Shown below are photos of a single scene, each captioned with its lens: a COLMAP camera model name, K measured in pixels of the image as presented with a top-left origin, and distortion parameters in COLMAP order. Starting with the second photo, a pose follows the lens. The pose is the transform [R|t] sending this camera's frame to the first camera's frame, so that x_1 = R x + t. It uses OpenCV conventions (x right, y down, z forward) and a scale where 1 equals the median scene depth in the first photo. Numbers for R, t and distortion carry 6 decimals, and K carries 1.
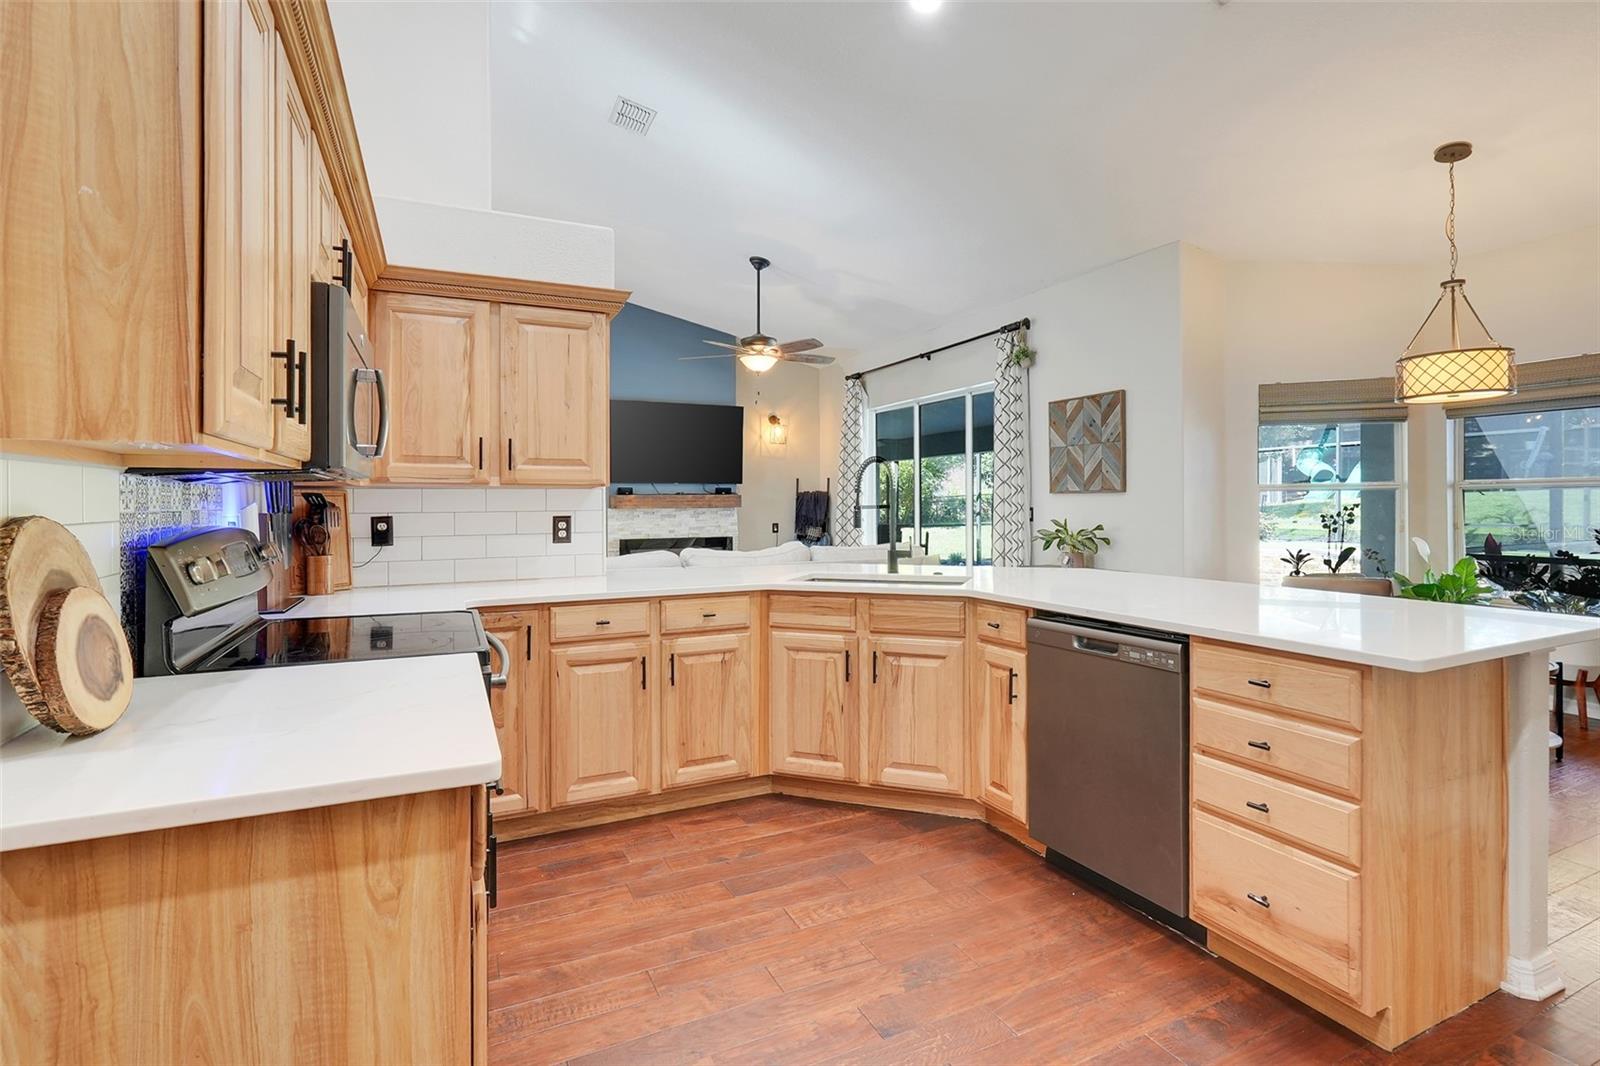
lens RADIAL K [[747.3, 0, 832.4], [0, 747.3, 507.7], [0, 0, 1]] dist [-0.005656, 0.000207]
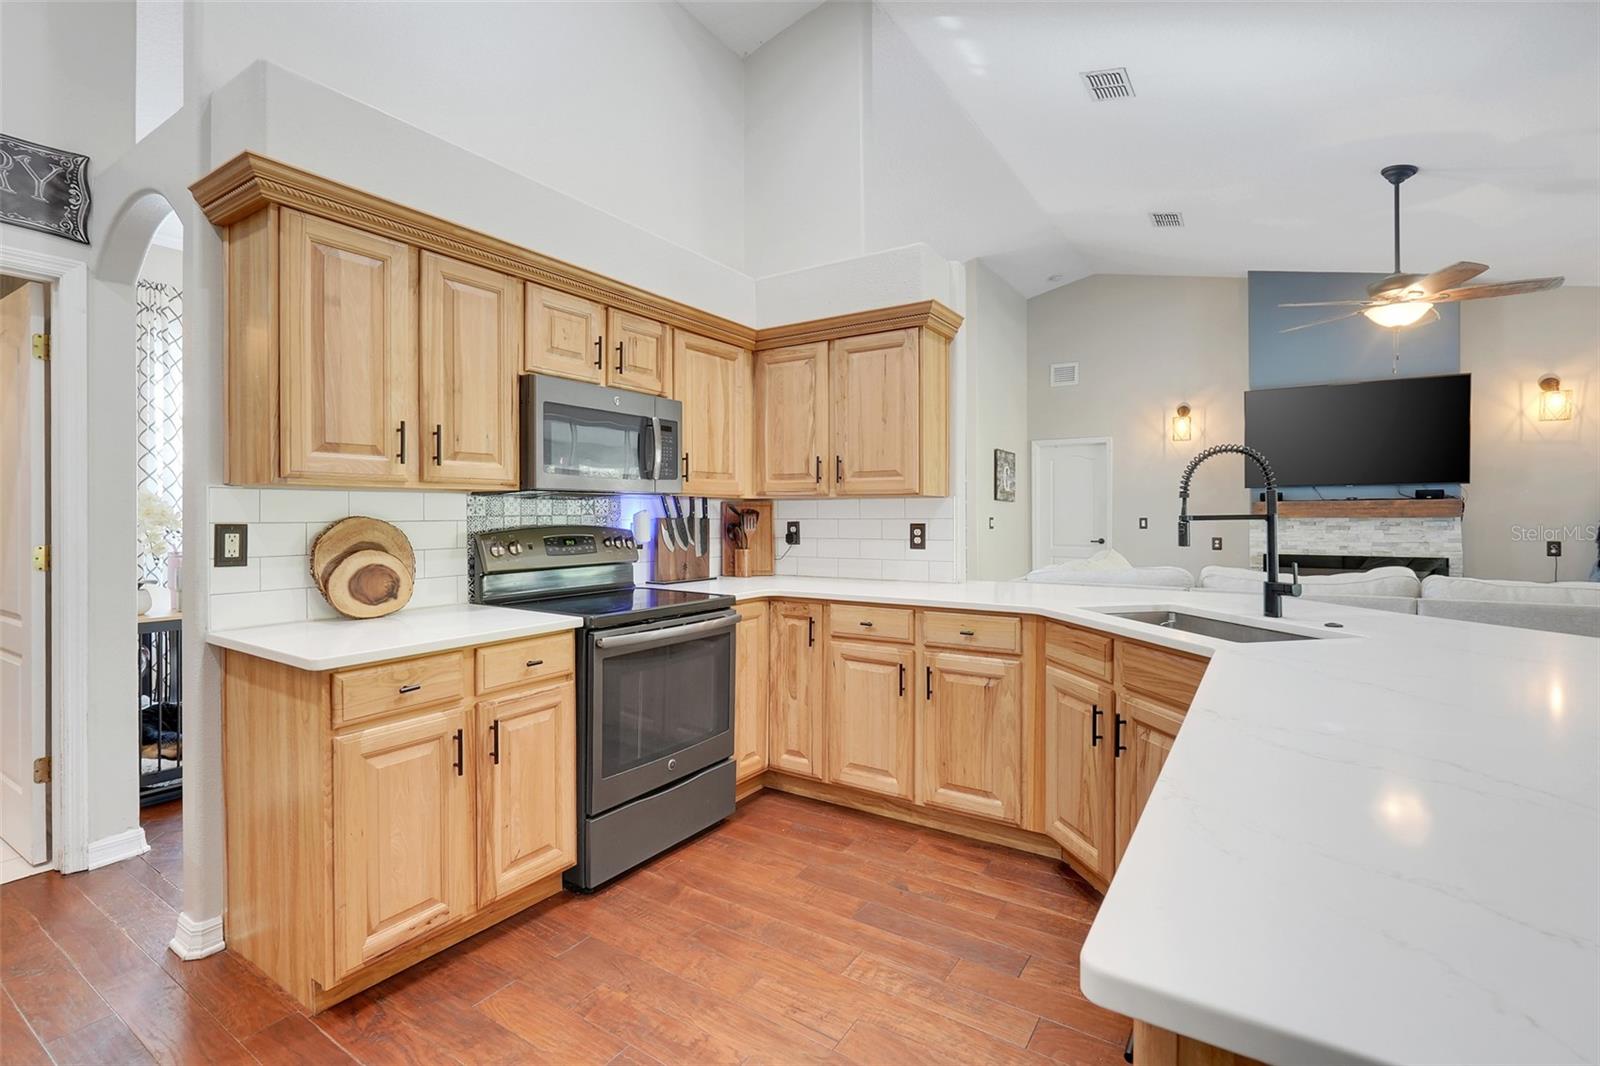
lens RADIAL K [[747.3, 0, 804.7], [0, 747.3, 517.9], [0, 0, 1]] dist [-0.005656, 0.000207]
pose [[0.507328, 0.008443, -0.861712, 0.529244], [-0.005578, 0.999963, 0.006514, -0.003154], [0.861735, 0.001502, 0.507356, 0.361632]]
